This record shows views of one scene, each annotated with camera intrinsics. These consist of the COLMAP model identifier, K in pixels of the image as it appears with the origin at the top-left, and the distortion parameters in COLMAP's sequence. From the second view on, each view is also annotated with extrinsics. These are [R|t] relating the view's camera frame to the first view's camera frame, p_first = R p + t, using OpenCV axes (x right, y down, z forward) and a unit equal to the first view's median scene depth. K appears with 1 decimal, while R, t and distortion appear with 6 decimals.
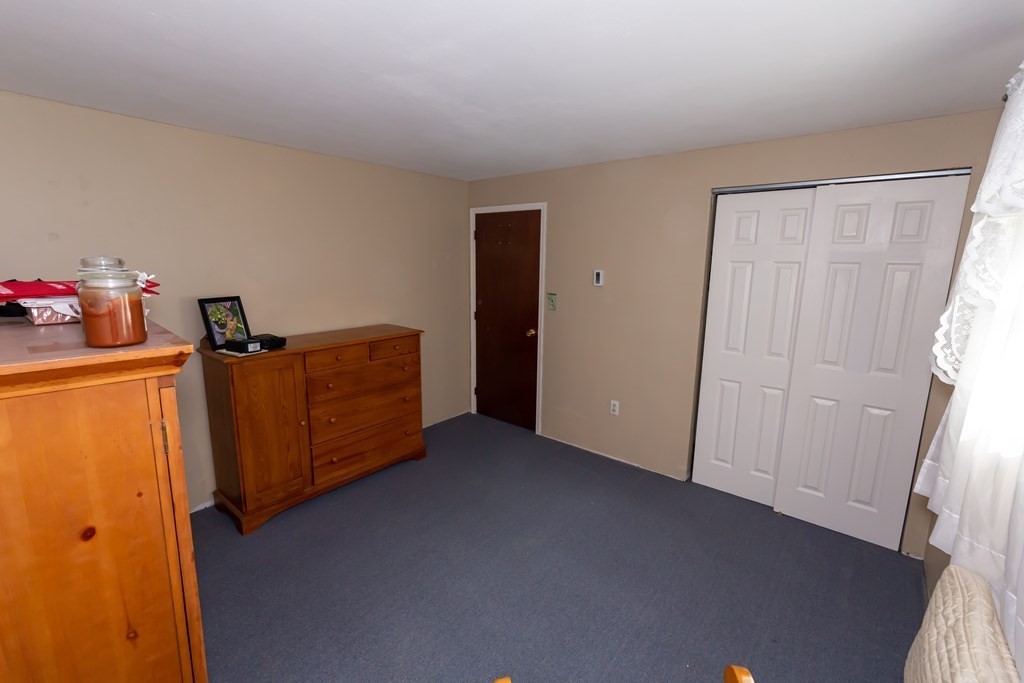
lens RADIAL K [[449.4, 0, 512.0], [0, 449.4, 341.5], [0, 0, 1]] dist [-0.000830, -0.000290]
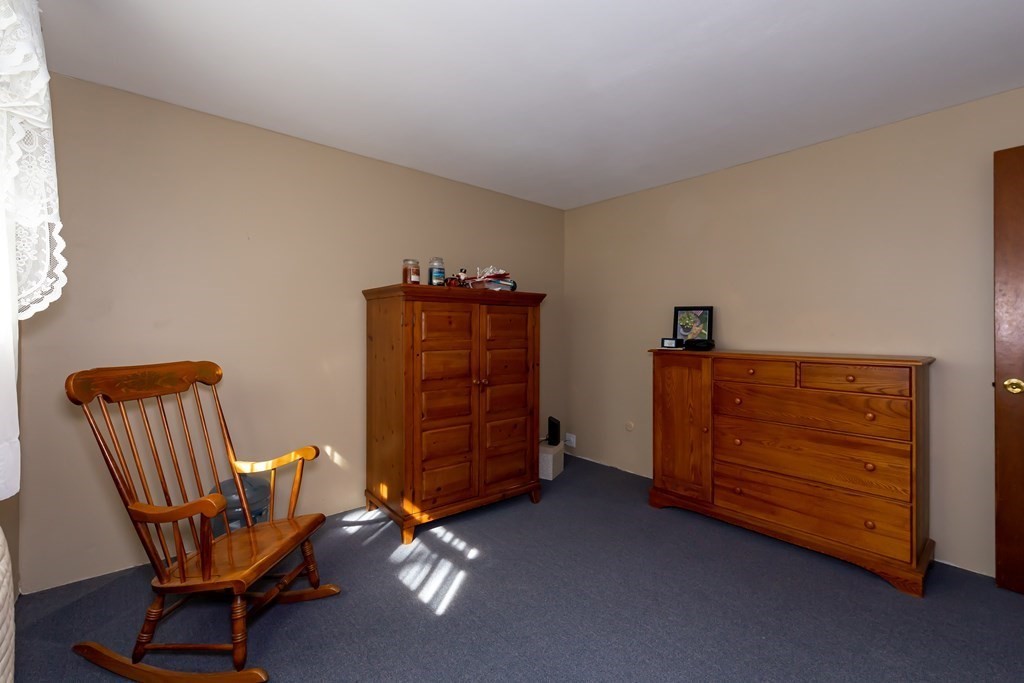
lens RADIAL K [[449.4, 0, 512.0], [0, 449.4, 341.5], [0, 0, 1]] dist [-0.000830, -0.000290]
pose [[-0.201997, -0.000635, -0.979386, 0.595054], [-0.192805, 0.980457, 0.039130, 0.037546], [0.960221, 0.196735, -0.198172, 0.774257]]
